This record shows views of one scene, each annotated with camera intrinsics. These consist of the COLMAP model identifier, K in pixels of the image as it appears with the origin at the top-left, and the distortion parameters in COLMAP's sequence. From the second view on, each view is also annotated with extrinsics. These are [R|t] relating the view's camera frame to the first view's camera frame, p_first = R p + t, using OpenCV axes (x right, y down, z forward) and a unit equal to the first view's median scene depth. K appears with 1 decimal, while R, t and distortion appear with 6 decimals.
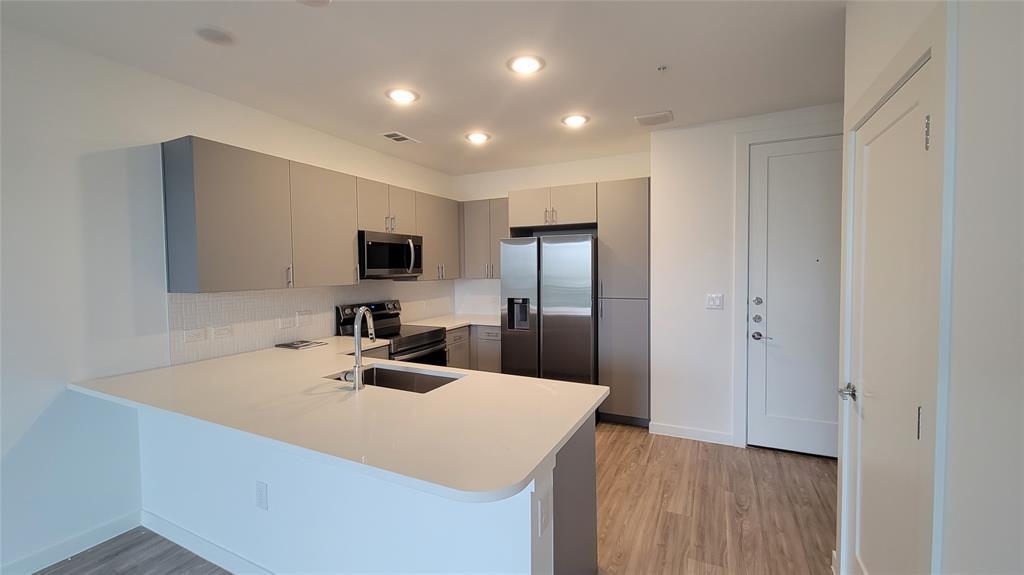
lens RADIAL K [[424.4, 0, 491.2], [0, 424.4, 285.7], [0, 0, 1]] dist [-0.066427, -0.000287]
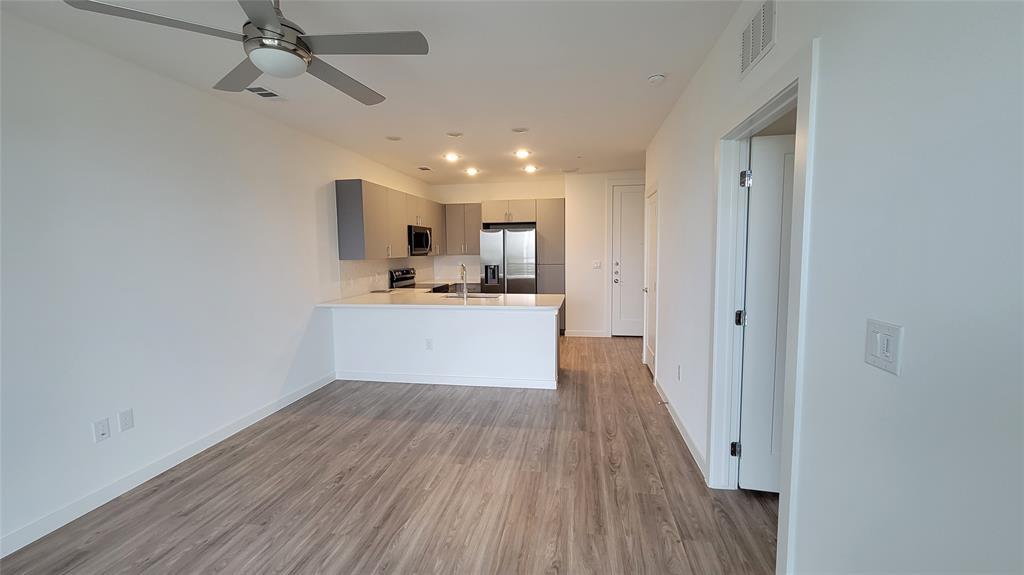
lens RADIAL K [[428.3, 0, 512.0], [0, 428.3, 287.5], [0, 0, 1]] dist [0.001368, 0.000009]
pose [[0.949756, -0.026927, 0.311831, -0.426489], [0.011298, 0.998593, 0.051818, 0.032590], [-0.312787, -0.045691, 0.948724, -0.715716]]
